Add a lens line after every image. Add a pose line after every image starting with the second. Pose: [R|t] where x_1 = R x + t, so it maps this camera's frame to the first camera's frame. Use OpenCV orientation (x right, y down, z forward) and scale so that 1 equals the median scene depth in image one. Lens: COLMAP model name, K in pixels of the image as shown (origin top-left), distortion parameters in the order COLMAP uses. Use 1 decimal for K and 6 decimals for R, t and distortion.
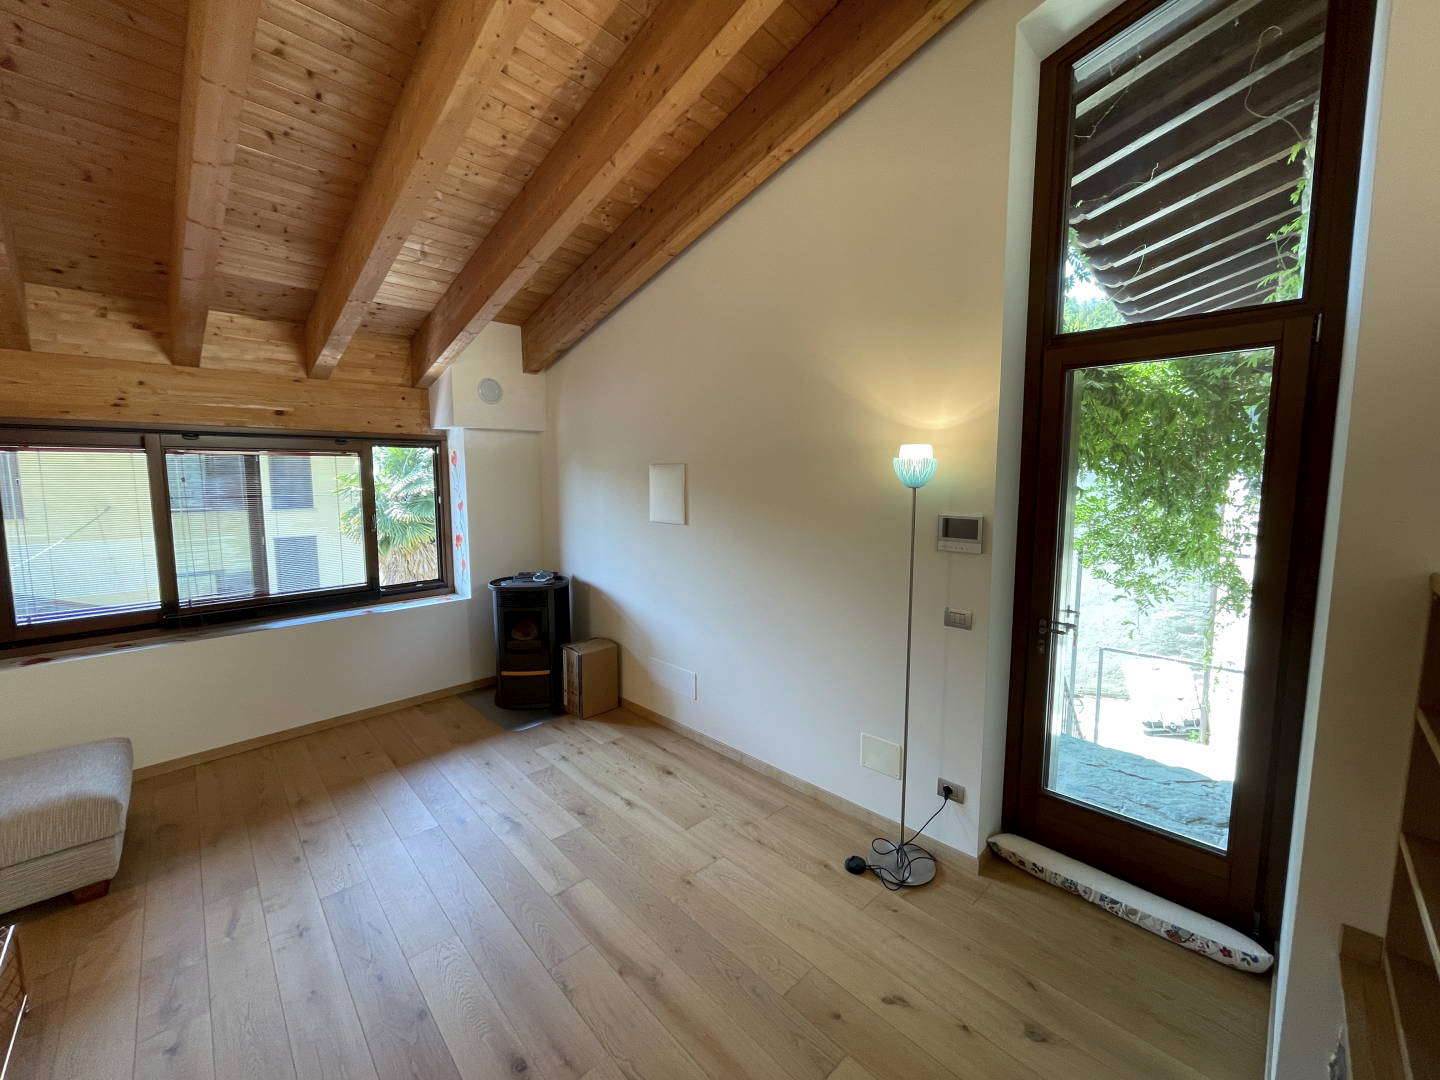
lens RADIAL K [[582.7, 0, 719.6], [0, 582.7, 532.9], [0, 0, 1]] dist [-0.003901, 0.000267]
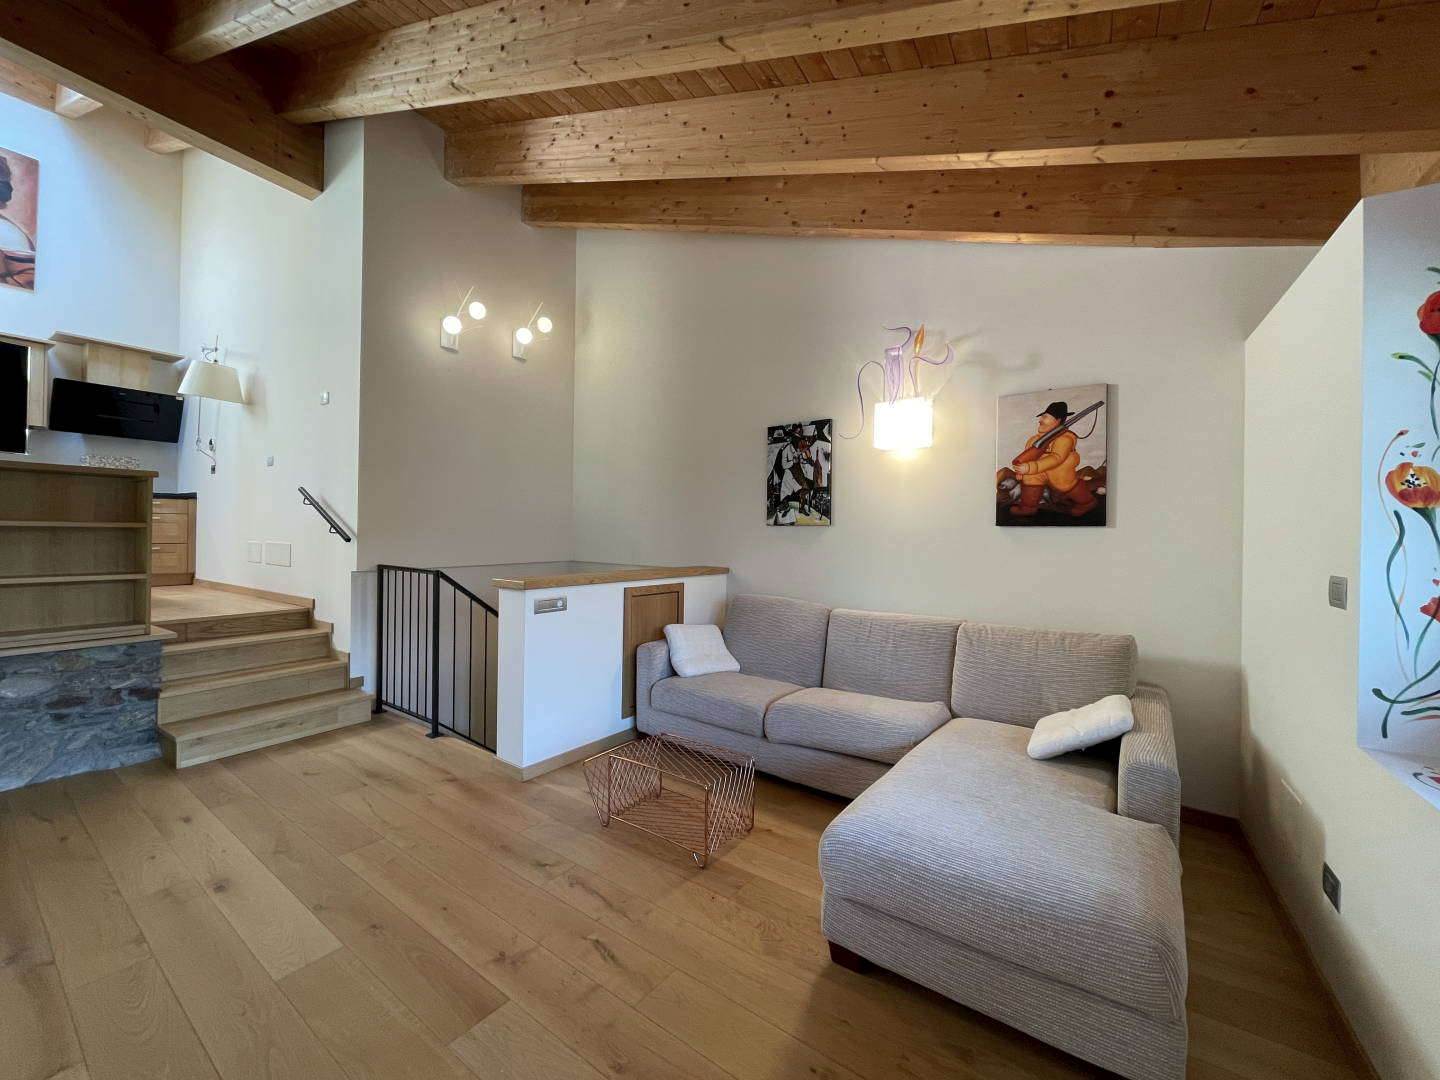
lens RADIAL K [[582.7, 0, 717.6], [0, 582.7, 533.2], [0, 0, 1]] dist [-0.003901, 0.000267]
pose [[-0.980785, -0.013942, -0.194595, -0.533153], [-0.033949, 0.994422, 0.099858, 0.028493], [0.192118, 0.104545, -0.975787, 1.109010]]
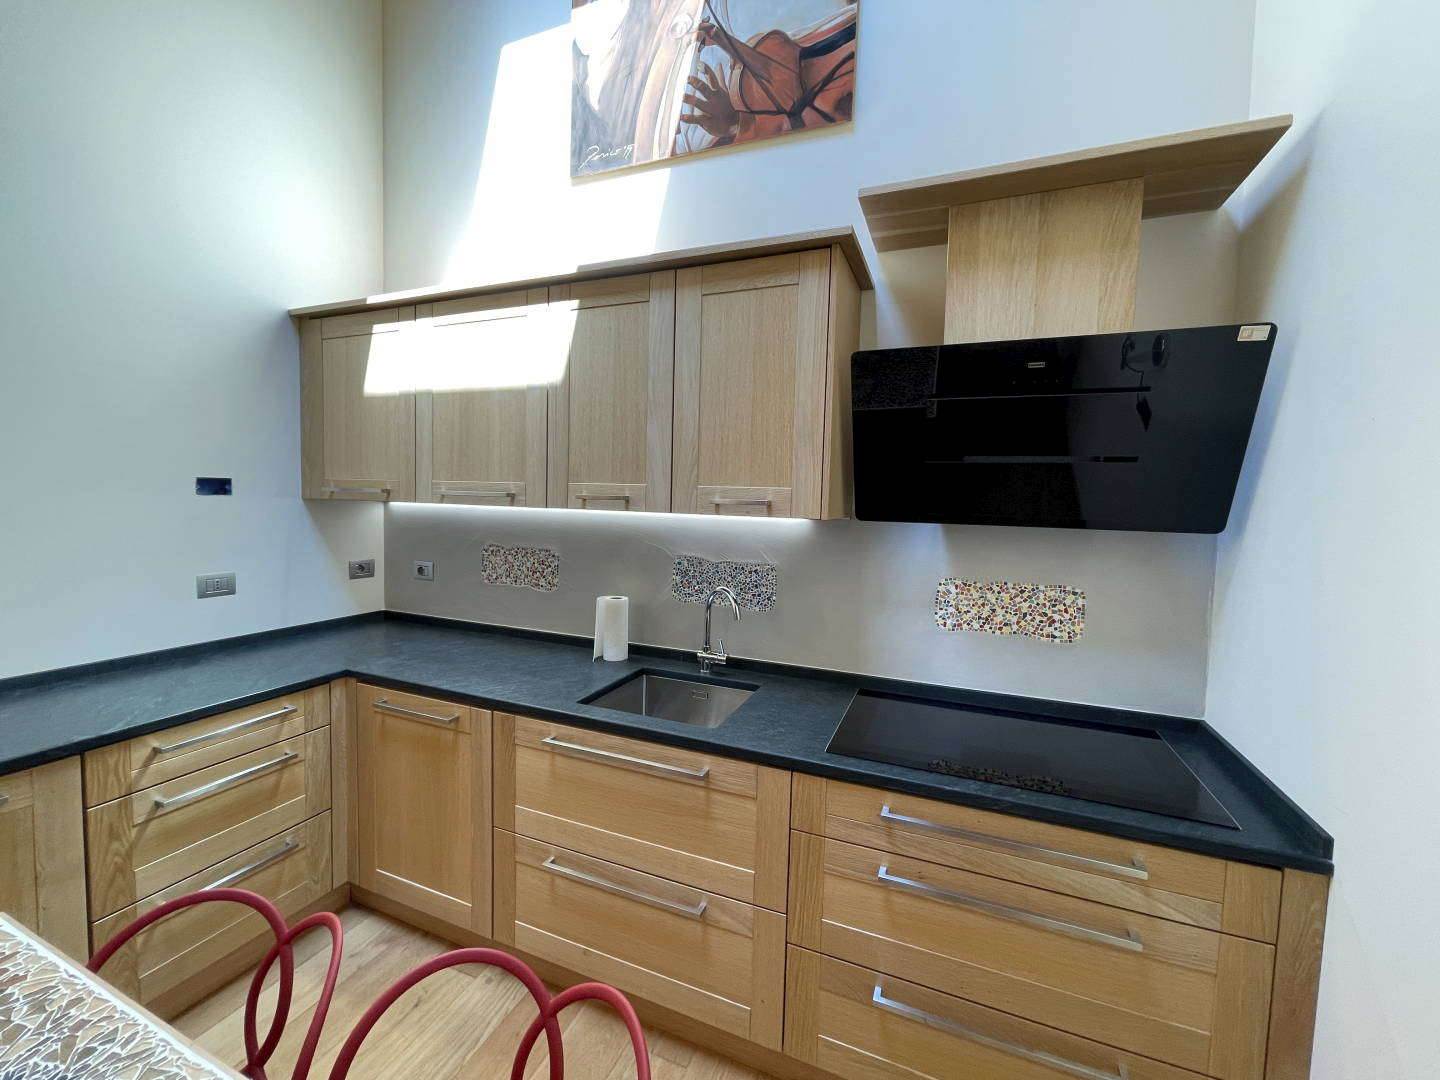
lens RADIAL K [[582.7, 0, 720.9], [0, 582.7, 526.0], [0, 0, 1]] dist [-0.003901, 0.000267]
pose [[-0.373415, -0.058208, 0.925837, 0.435668], [0.067268, 0.993703, 0.089605, -0.073055], [-0.925222, 0.095739, -0.367148, -0.394341]]
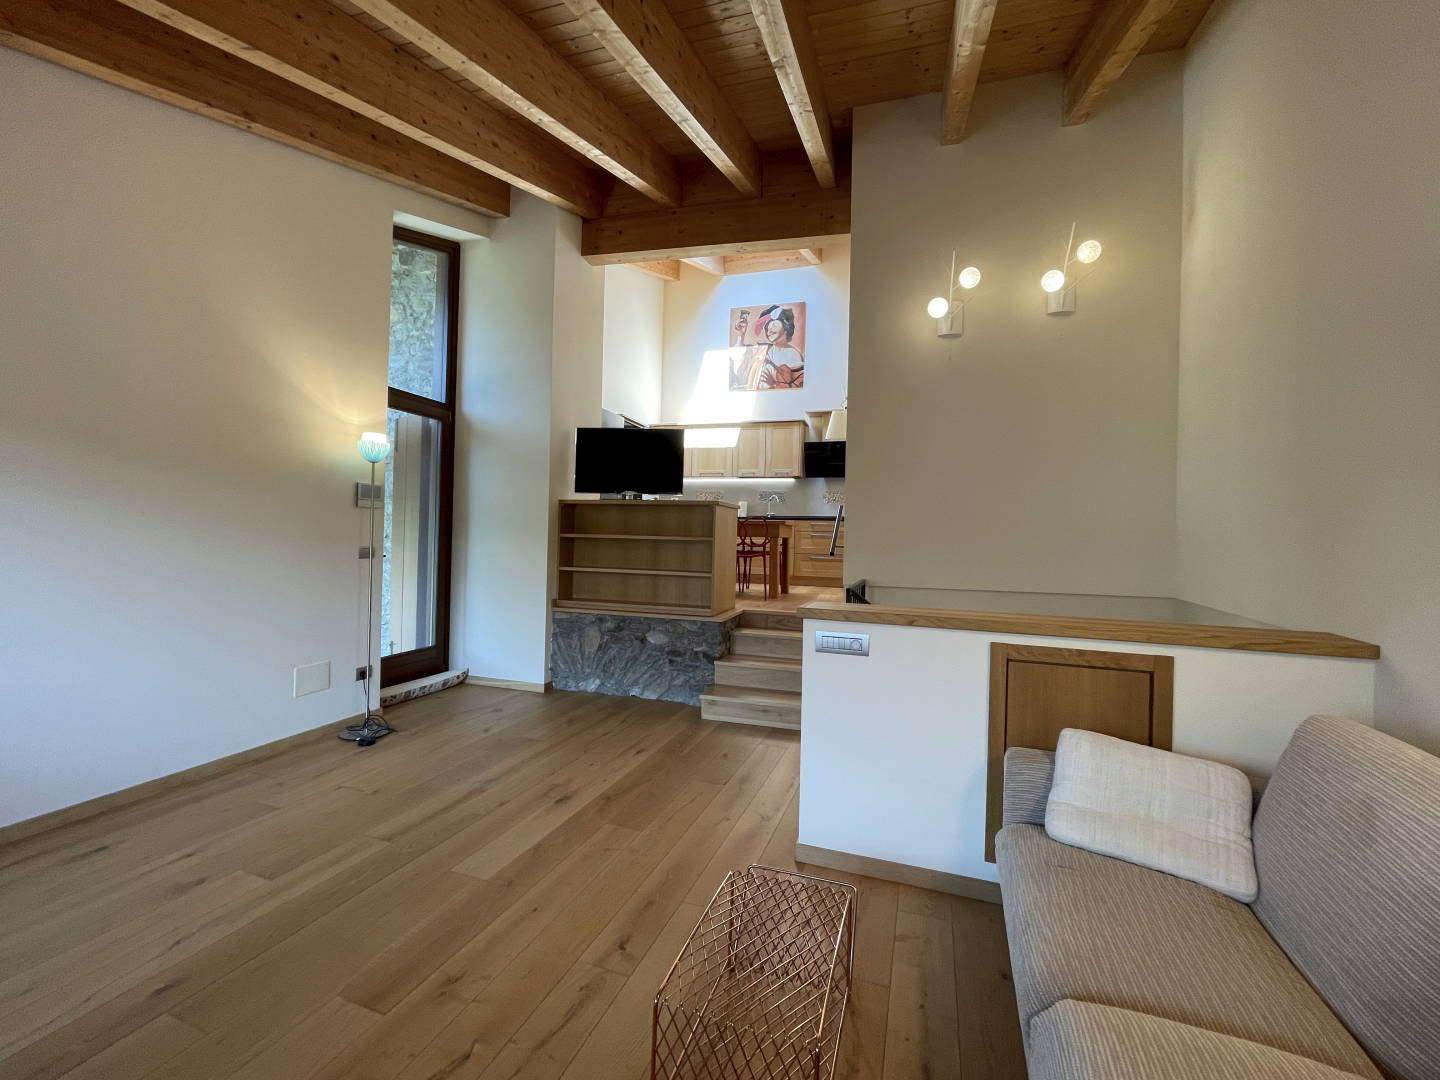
lens RADIAL K [[582.7, 0, 721.2], [0, 582.7, 529.9], [0, 0, 1]] dist [-0.003901, 0.000267]
pose [[-0.458786, -0.000892, 0.888546, -0.971110], [0.066888, 0.997127, 0.035538, 0.071213], [-0.886026, 0.075738, -0.457409, 0.631324]]
